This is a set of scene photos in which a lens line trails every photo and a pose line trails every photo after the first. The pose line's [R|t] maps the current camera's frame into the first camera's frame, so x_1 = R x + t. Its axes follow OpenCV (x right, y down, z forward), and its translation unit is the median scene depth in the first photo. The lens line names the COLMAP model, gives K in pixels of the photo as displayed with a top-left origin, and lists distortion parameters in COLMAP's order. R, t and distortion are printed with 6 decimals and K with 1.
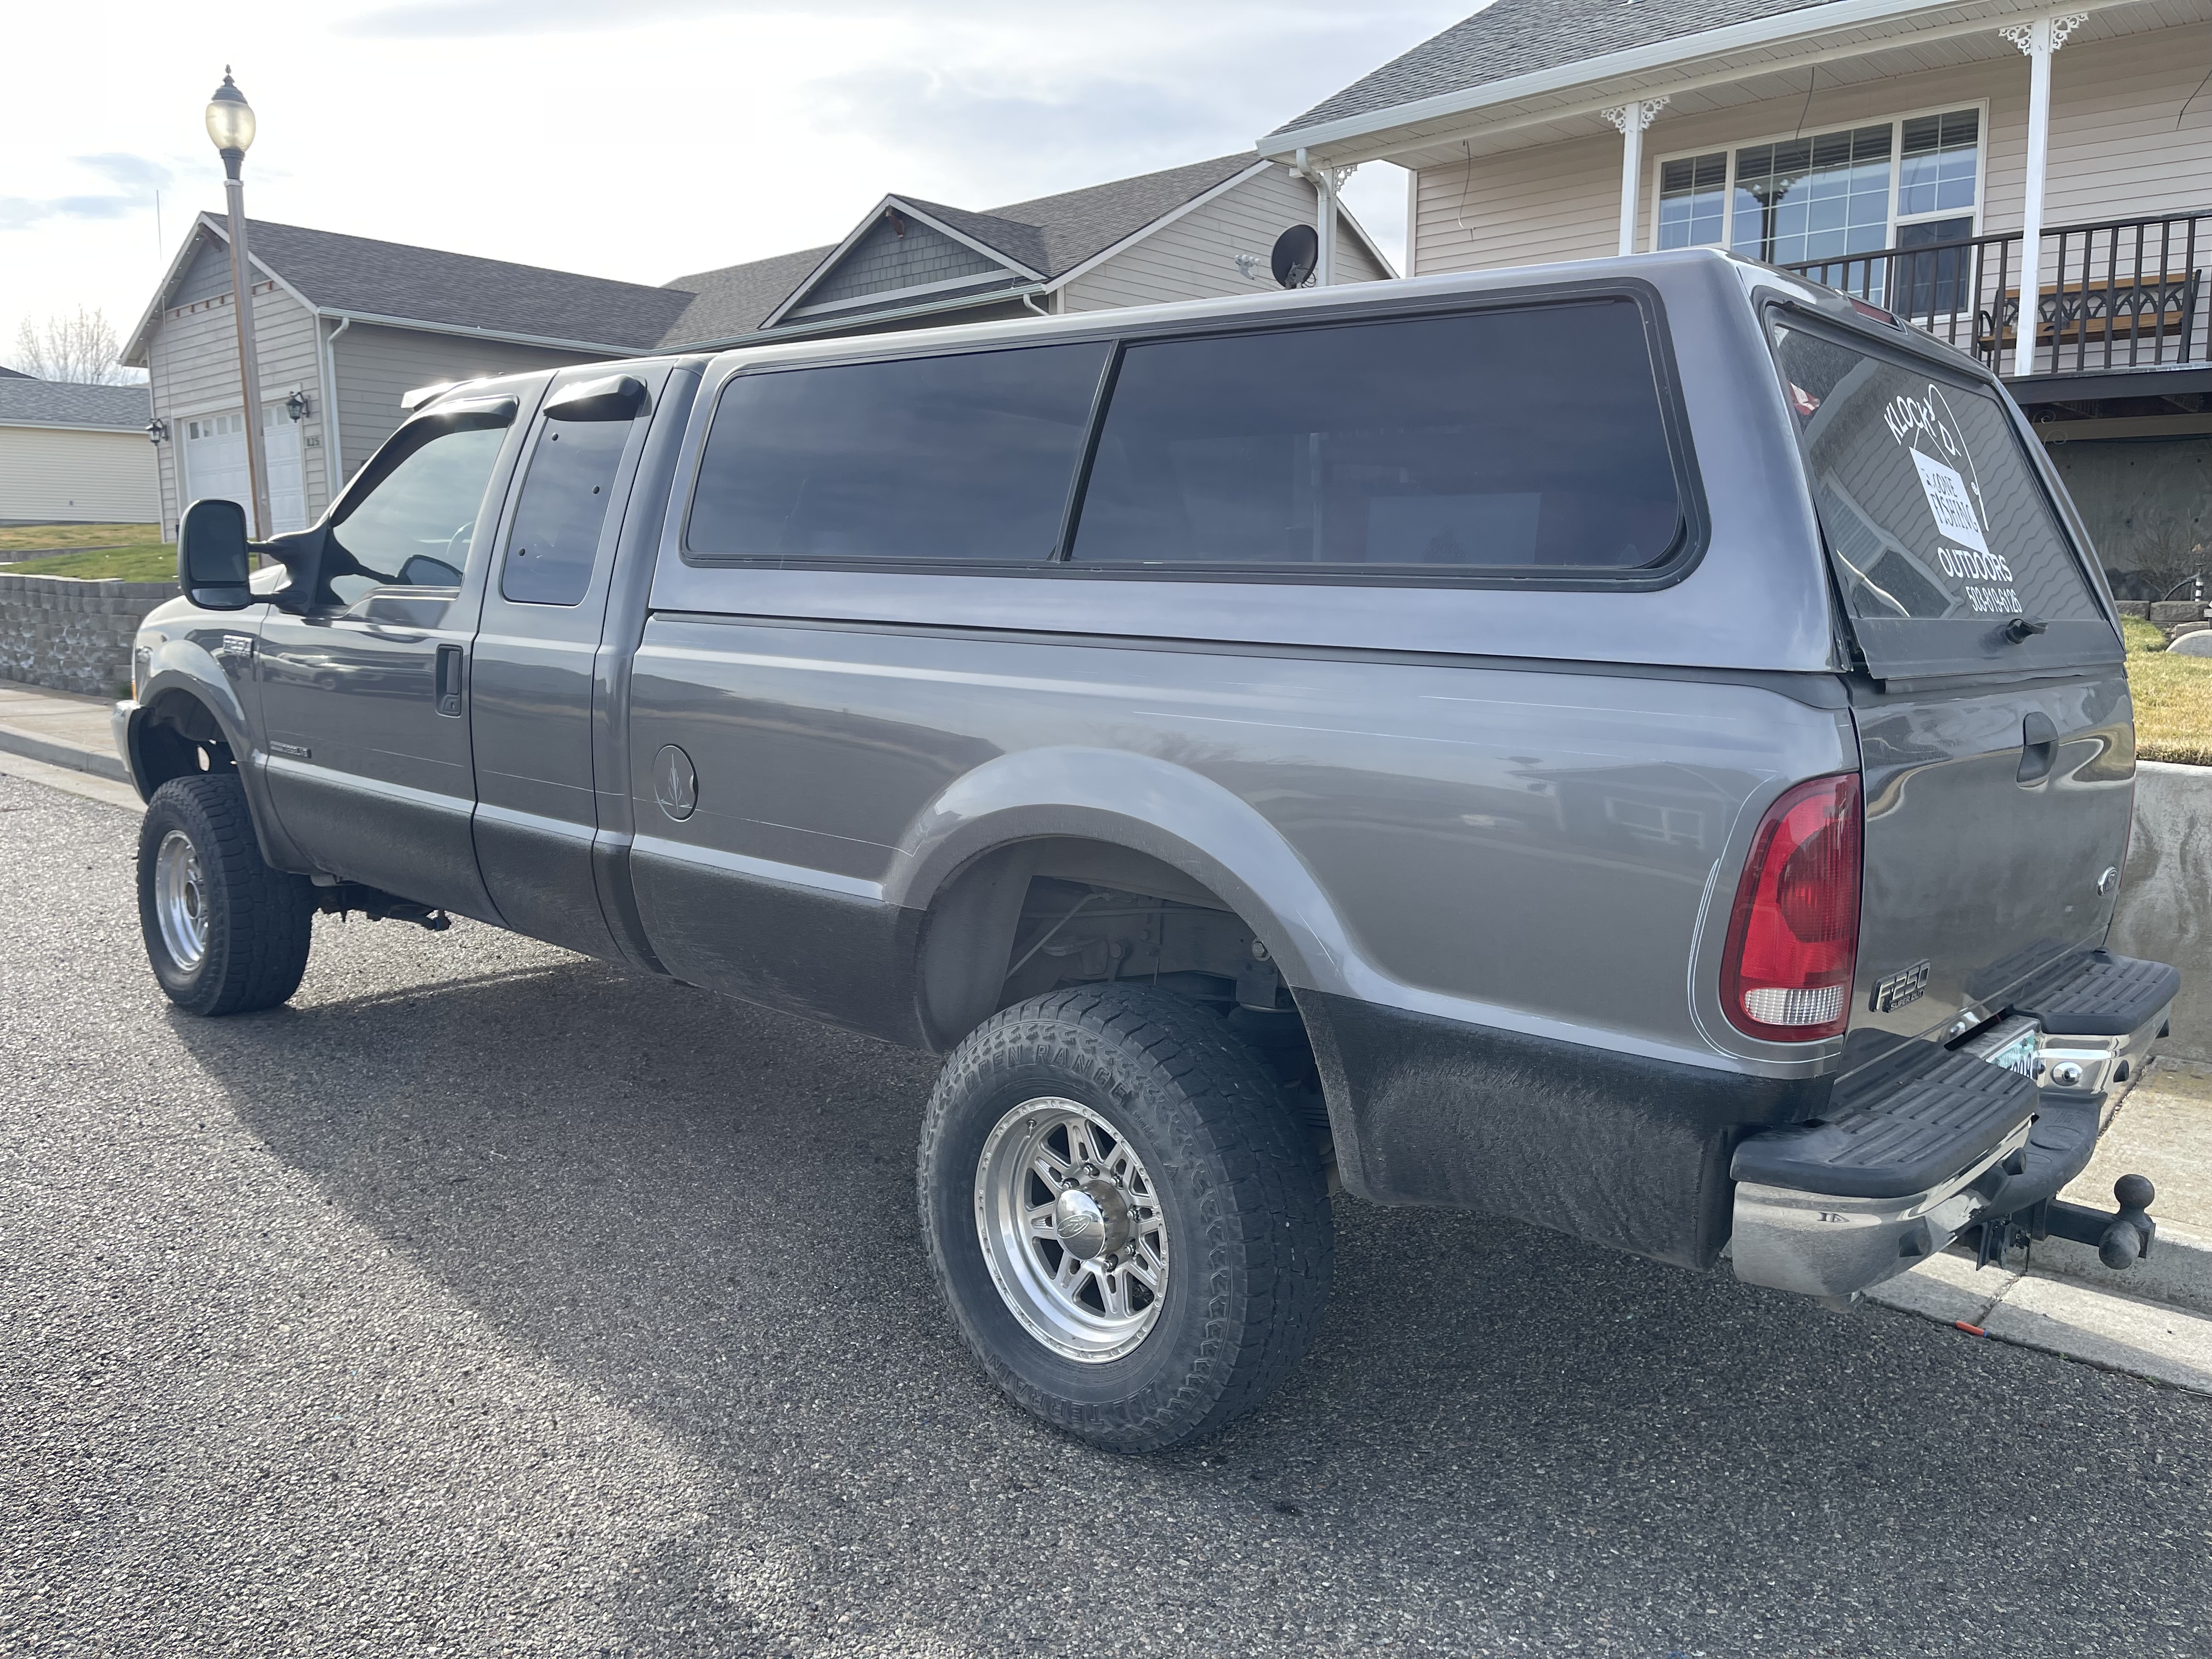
lens RADIAL K [[1678.1, 0, 1108.1], [0, 1678.1, 830.7], [0, 0, 1]] dist [0.057647, -0.070398]
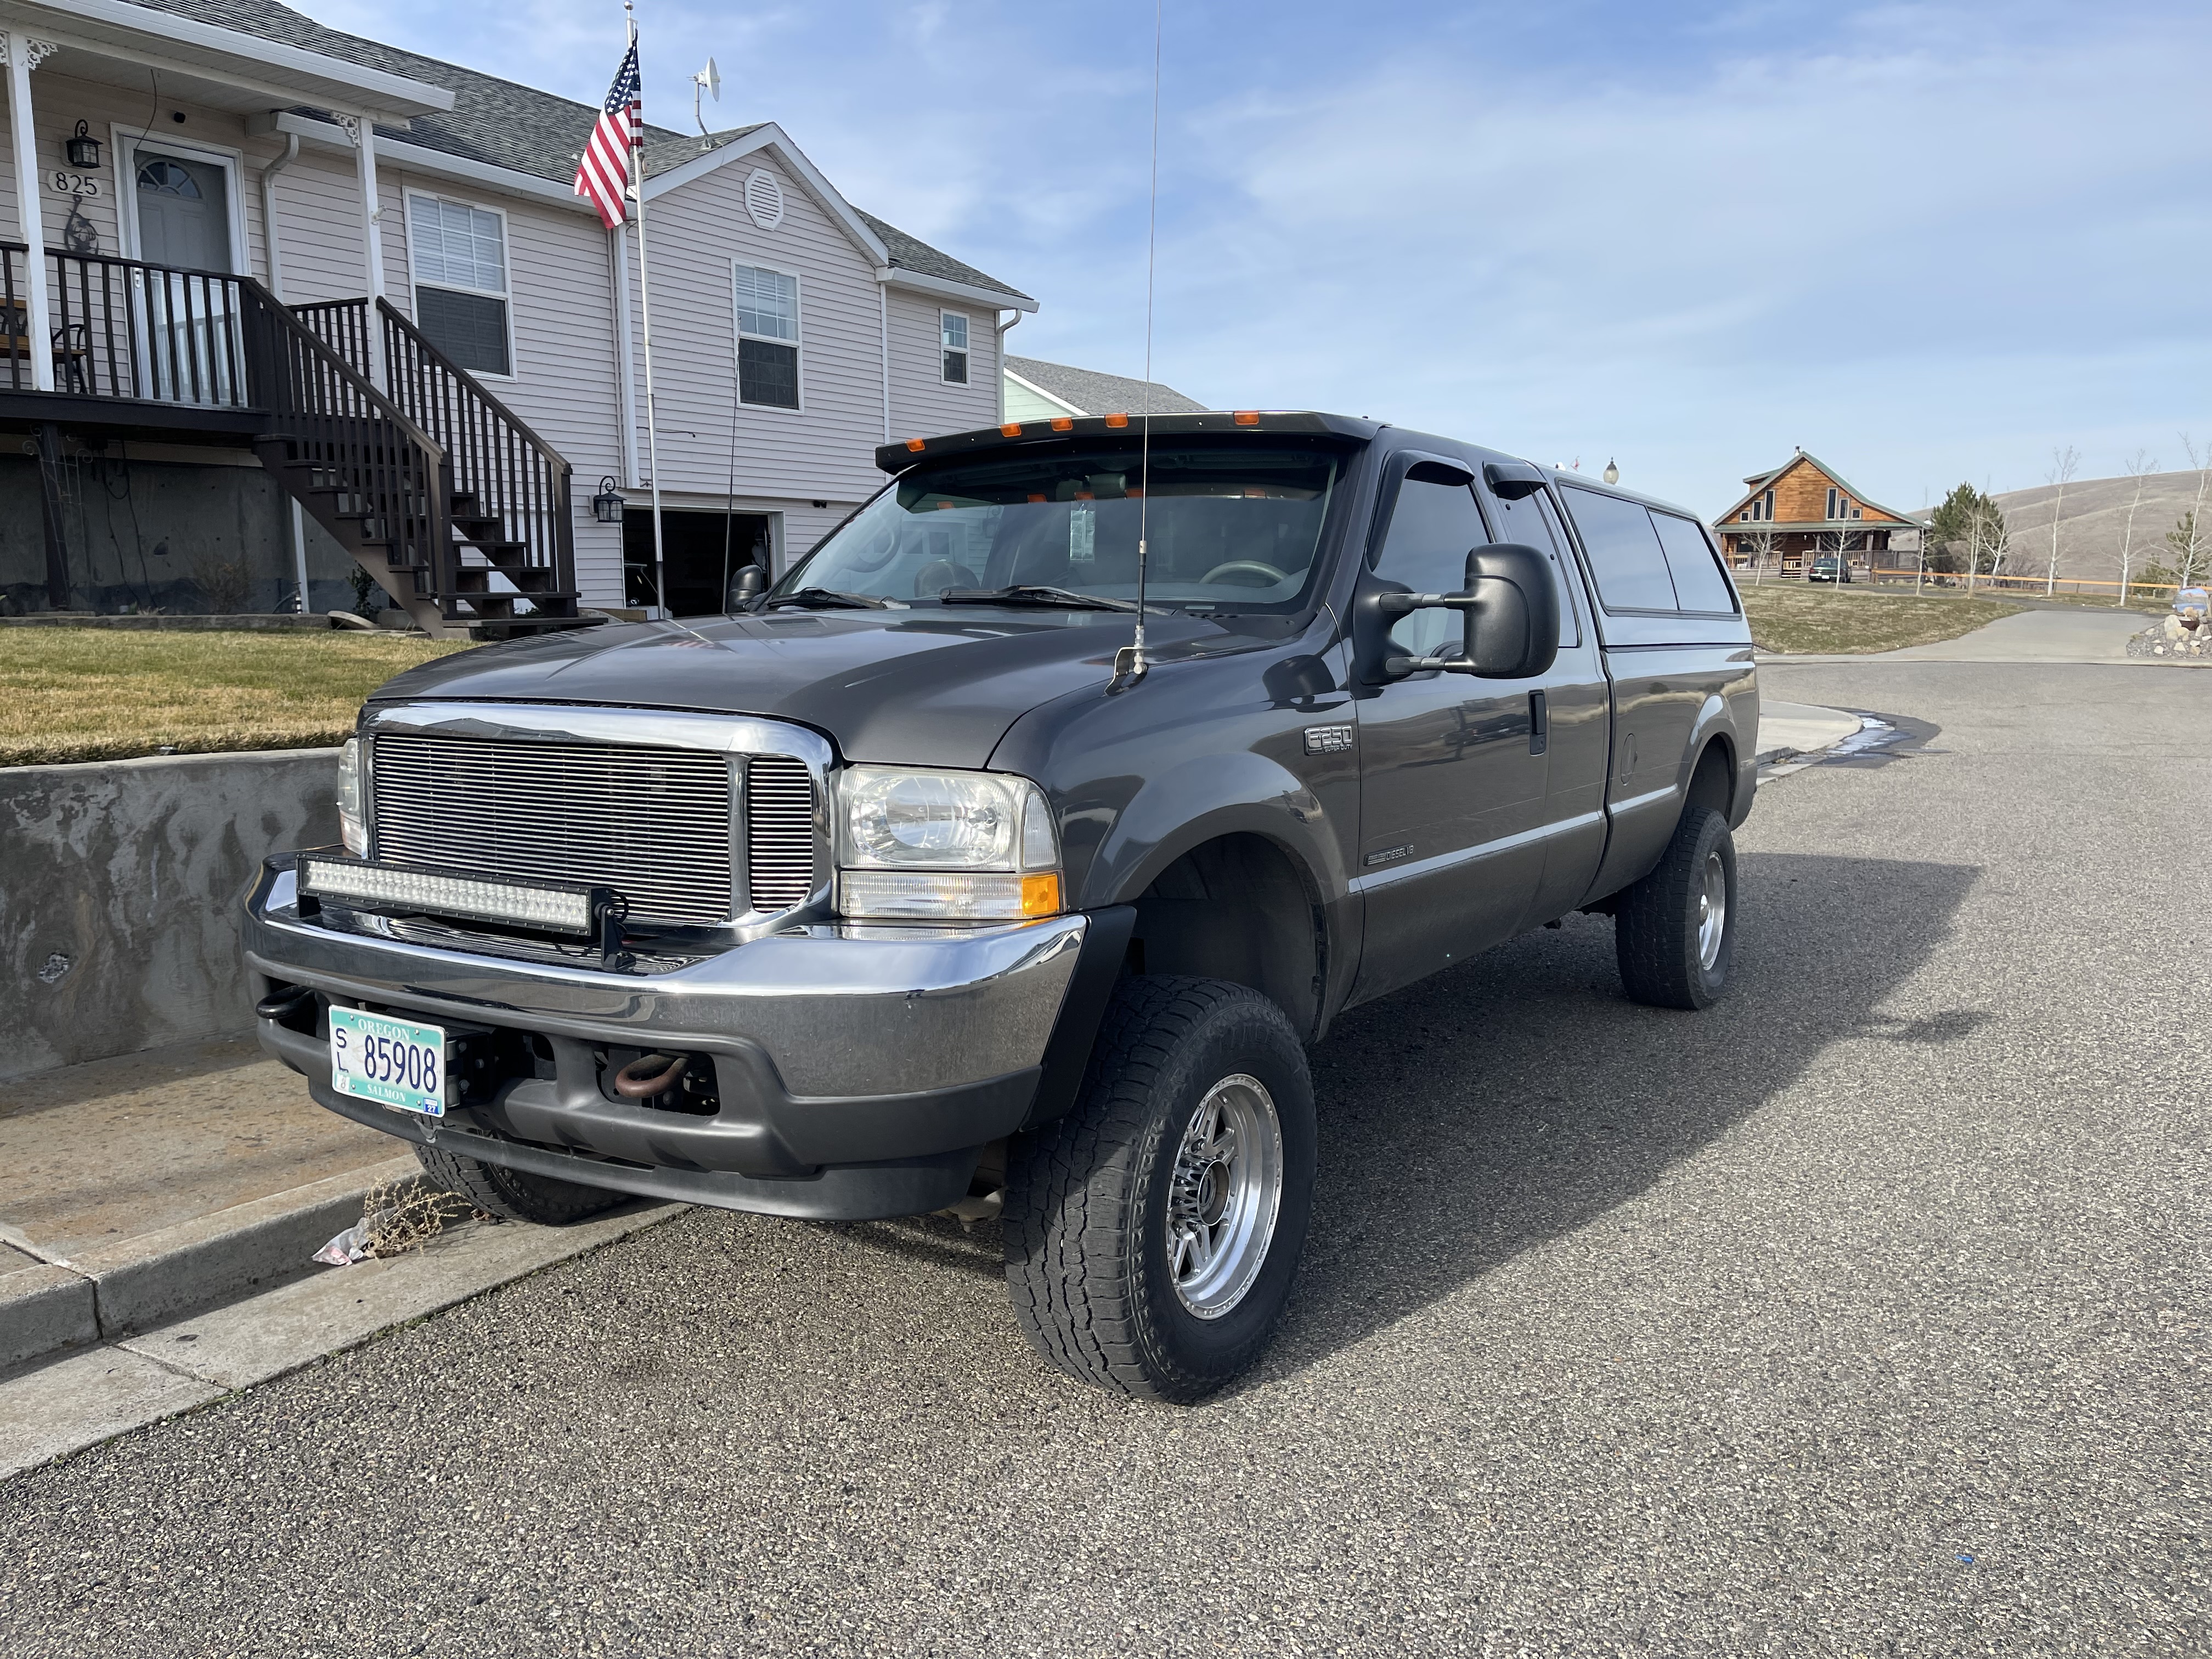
lens RADIAL K [[1678.1, 0, 1087.9], [0, 1678.1, 835.0], [0, 0, 1]] dist [0.057647, -0.070398]
pose [[-0.159716, -0.142608, 0.976808, -1.335906], [0.138590, 0.976471, 0.165219, -0.221613], [-0.977386, 0.161764, -0.136194, 1.365682]]
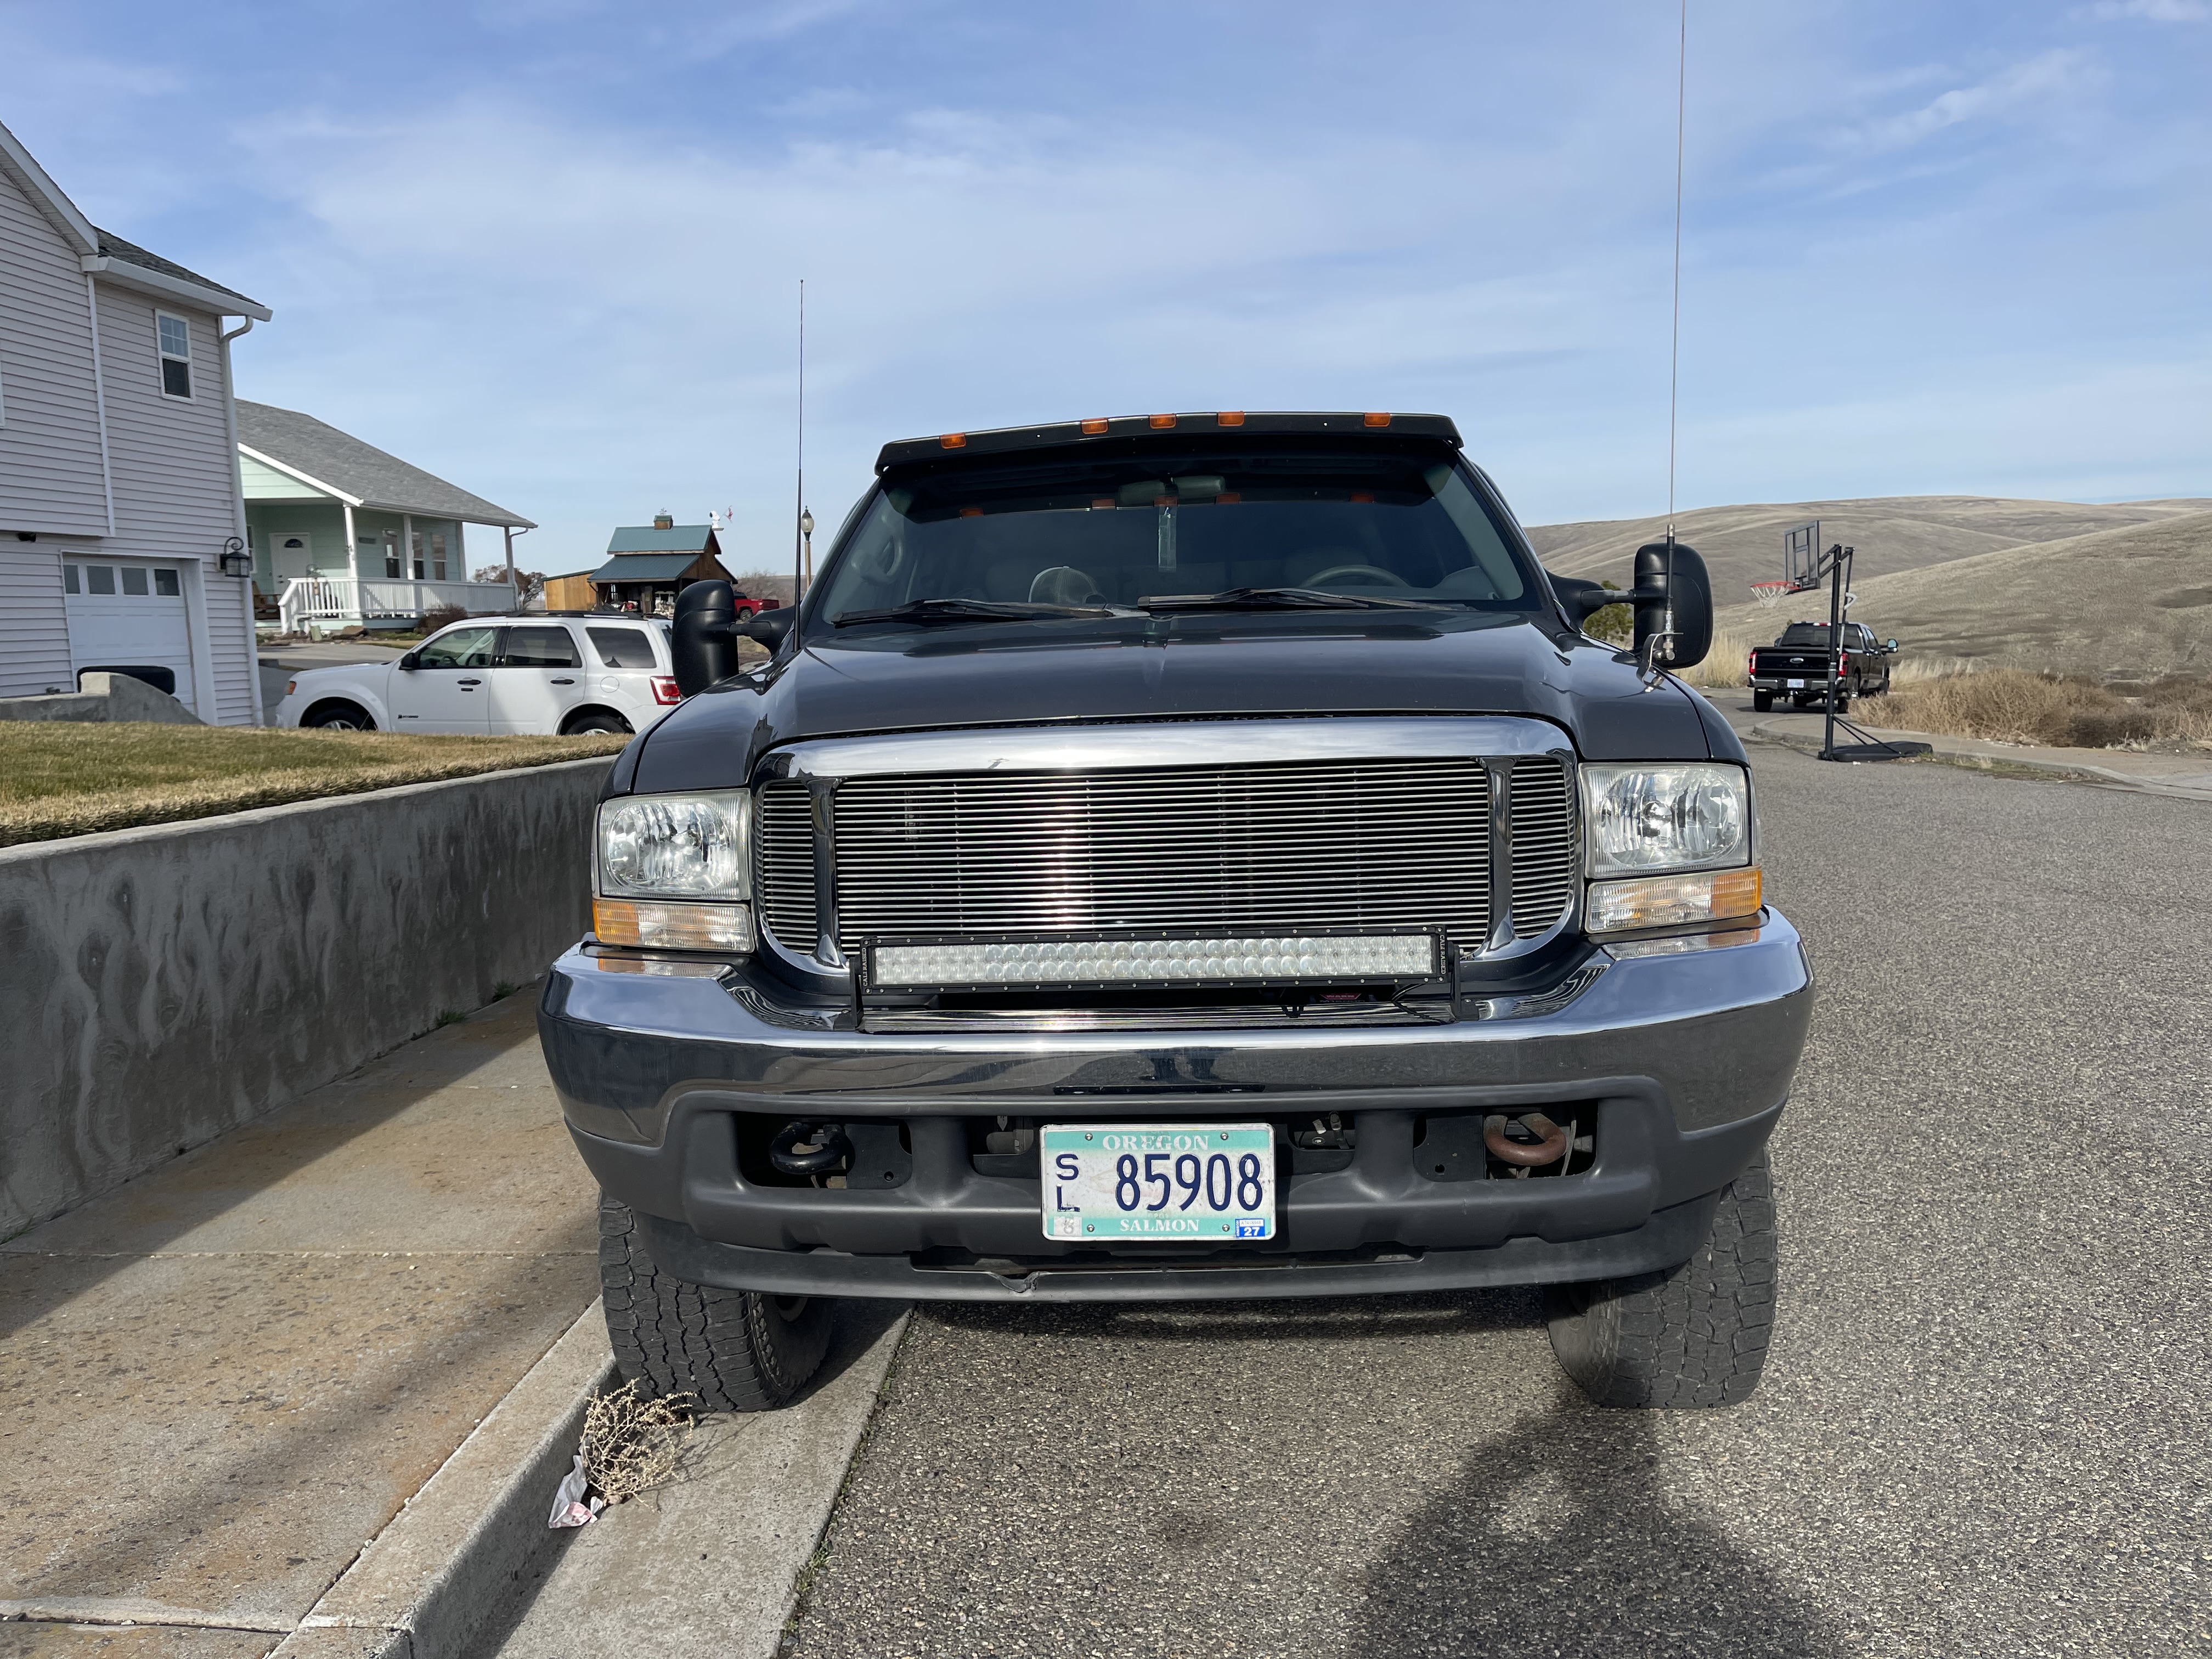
lens RADIAL K [[1678.1, 0, 1107.3], [0, 1678.1, 810.1], [0, 0, 1]] dist [0.057647, -0.070398]
pose [[-0.623398, -0.071349, 0.778643, -1.068646], [0.131692, 0.972022, 0.194503, -0.269020], [-0.770735, 0.223794, -0.596560, 1.796811]]
